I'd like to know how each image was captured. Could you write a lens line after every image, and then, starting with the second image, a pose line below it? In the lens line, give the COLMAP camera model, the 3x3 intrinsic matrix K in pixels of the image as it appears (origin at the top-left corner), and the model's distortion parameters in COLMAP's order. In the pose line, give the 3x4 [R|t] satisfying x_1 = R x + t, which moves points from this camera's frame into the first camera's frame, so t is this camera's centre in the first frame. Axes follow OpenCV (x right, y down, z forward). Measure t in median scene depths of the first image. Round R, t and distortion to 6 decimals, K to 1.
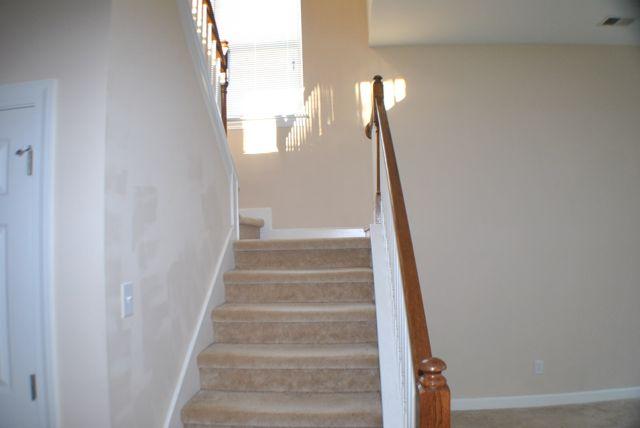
lens RADIAL K [[459.4, 0, 320.0], [0, 459.4, 214.0], [0, 0, 1]] dist [-0.148598, 0.001902]
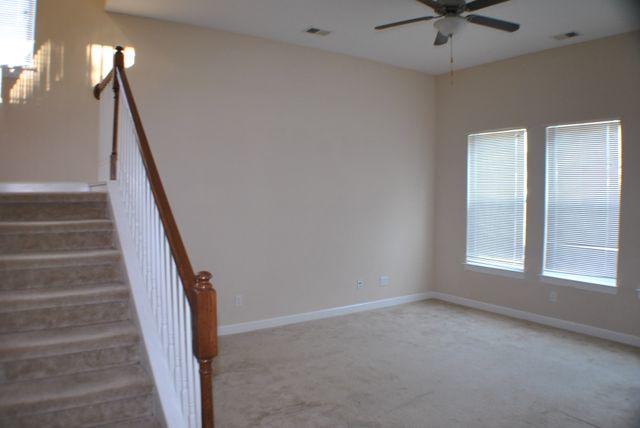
lens RADIAL K [[459.4, 0, 320.0], [0, 459.4, 214.0], [0, 0, 1]] dist [-0.148598, 0.001902]
pose [[0.779914, -0.000773, 0.625887, -0.172981], [-0.055972, 0.995906, 0.070977, -0.001940], [-0.623379, -0.090388, 0.776678, -0.184742]]
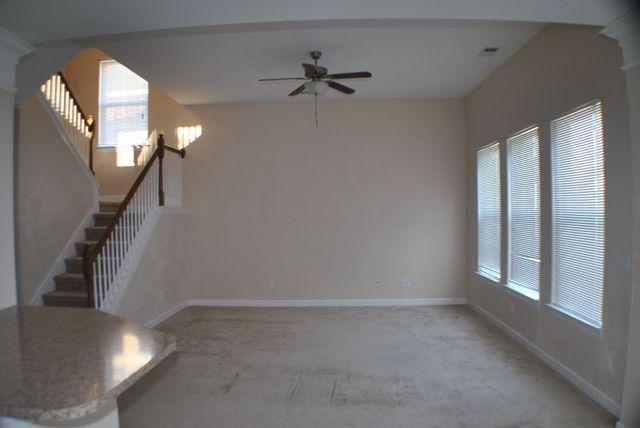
lens RADIAL K [[459.4, 0, 320.0], [0, 459.4, 214.0], [0, 0, 1]] dist [-0.148598, 0.001902]
pose [[0.999131, 0.008320, 0.040853, 0.862423], [-0.010462, 0.998565, 0.052519, -0.063502], [-0.040358, -0.052901, 0.997784, -1.221900]]
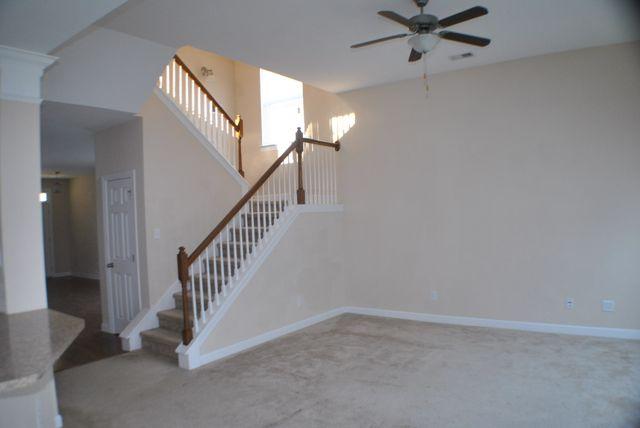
lens RADIAL K [[459.4, 0, 320.0], [0, 459.4, 214.0], [0, 0, 1]] dist [-0.148598, 0.001902]
pose [[0.861274, -0.004089, -0.508124, 1.328601], [0.039085, 0.997538, 0.058222, -0.052858], [0.506635, -0.070005, 0.859314, -0.720518]]
